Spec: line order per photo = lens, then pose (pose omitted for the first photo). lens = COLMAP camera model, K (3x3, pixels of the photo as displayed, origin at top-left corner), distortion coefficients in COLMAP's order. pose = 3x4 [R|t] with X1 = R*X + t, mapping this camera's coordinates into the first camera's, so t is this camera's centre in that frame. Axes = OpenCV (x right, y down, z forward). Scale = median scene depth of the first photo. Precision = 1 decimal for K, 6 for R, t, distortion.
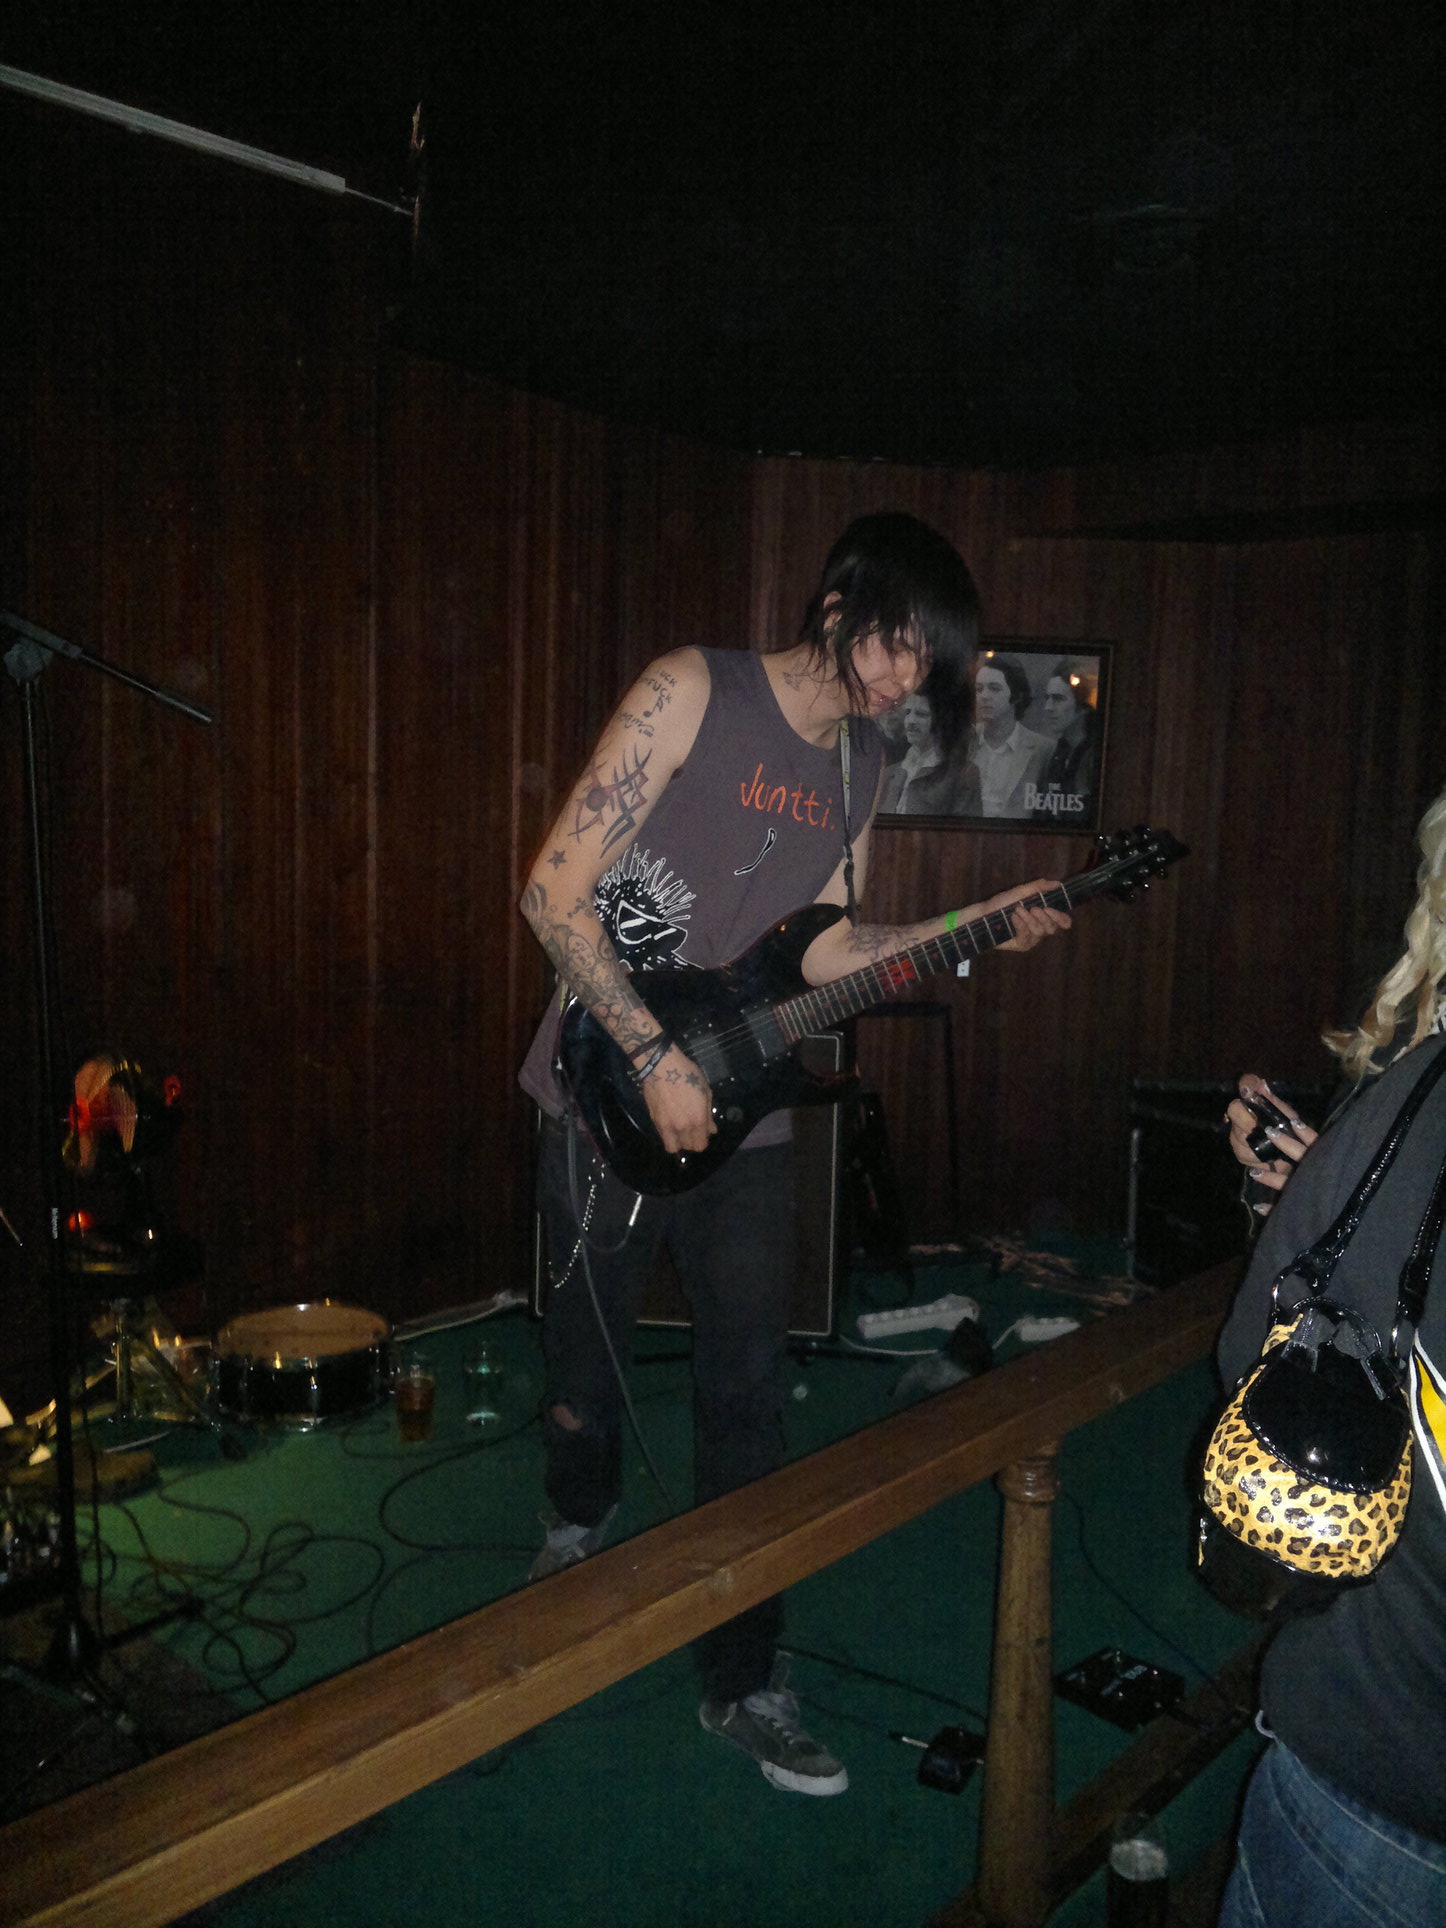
lens RADIAL K [[2224.8, 0, 721.9], [0, 2224.8, 1058.8], [0, 0, 1]] dist [0.201414, -0.517407]
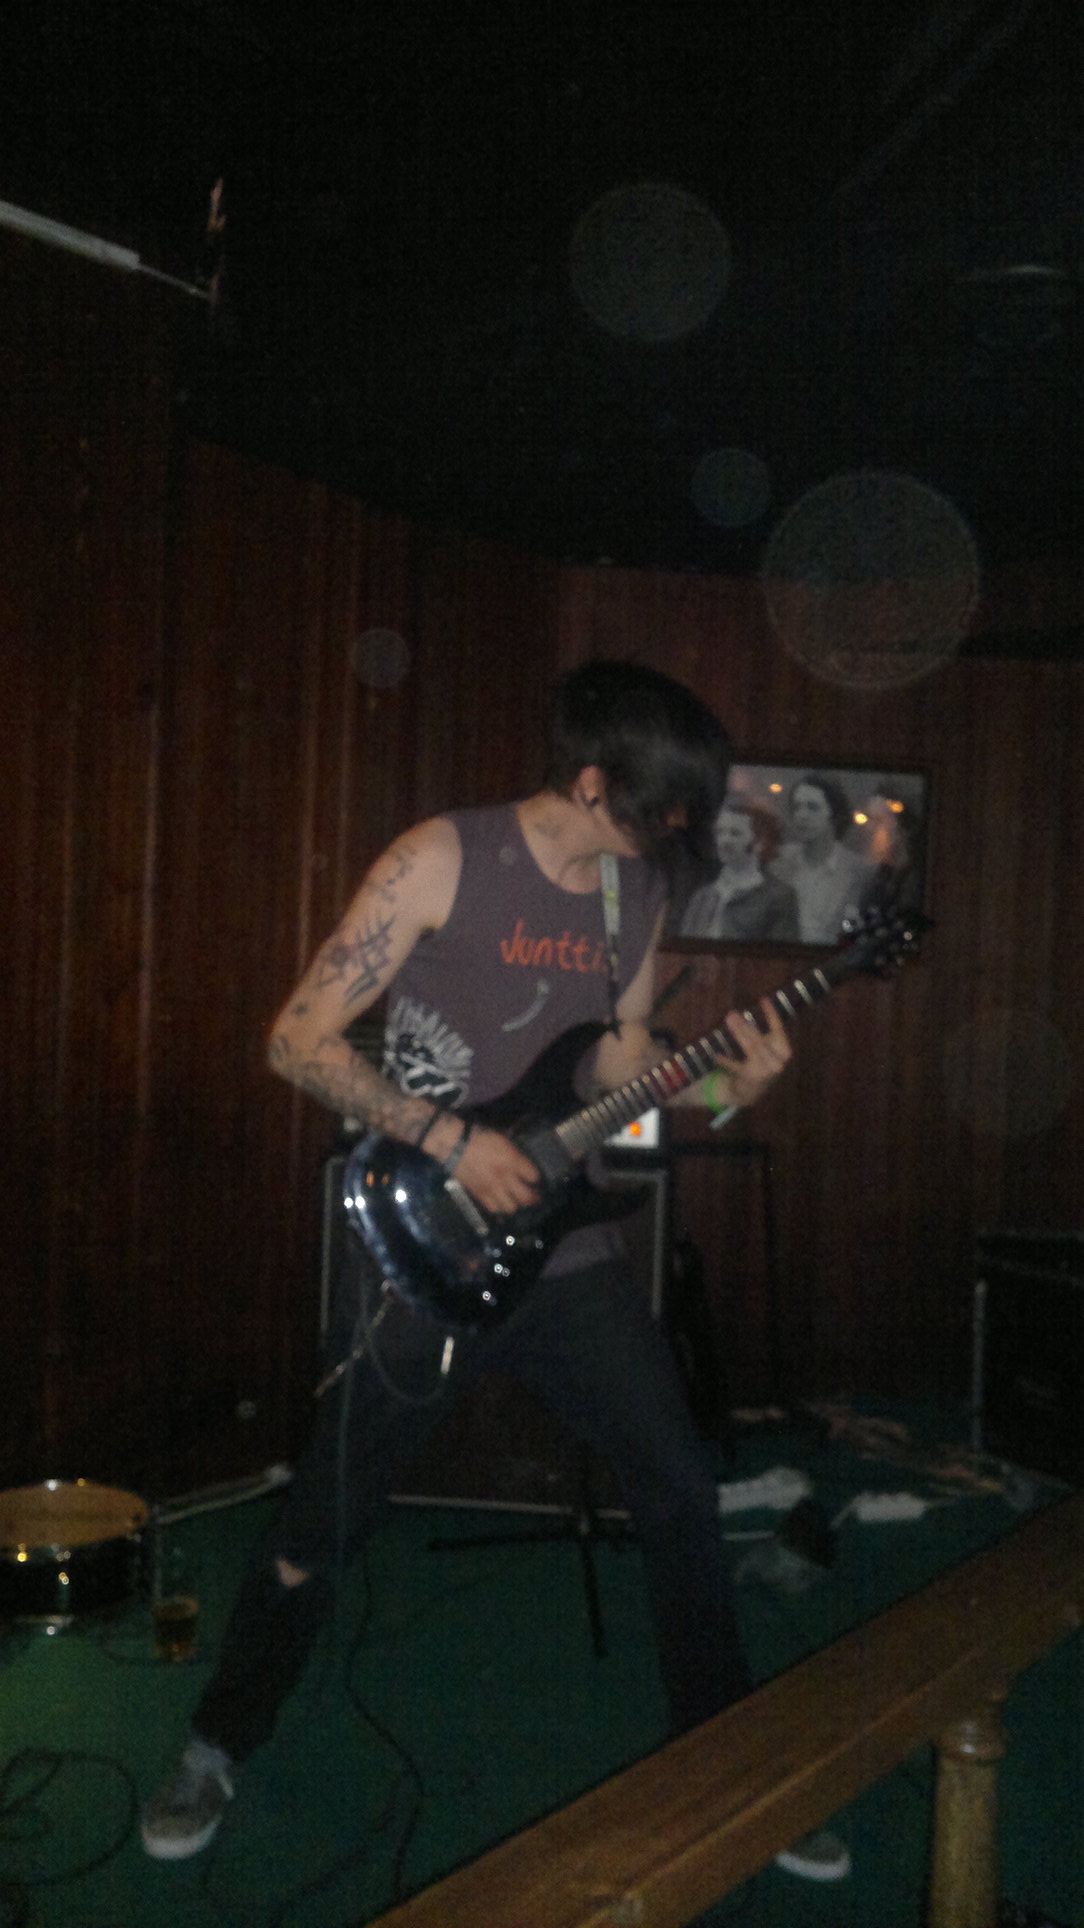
lens RADIAL K [[2135.8, 0, 542.0], [0, 2135.8, 964.0], [0, 0, 1]] dist [0.080159, -0.026503]
pose [[0.999228, 0.007975, 0.038479, -0.028651], [-0.003571, 0.993566, -0.113199, 0.002532], [-0.039135, 0.112974, 0.992827, 0.129148]]
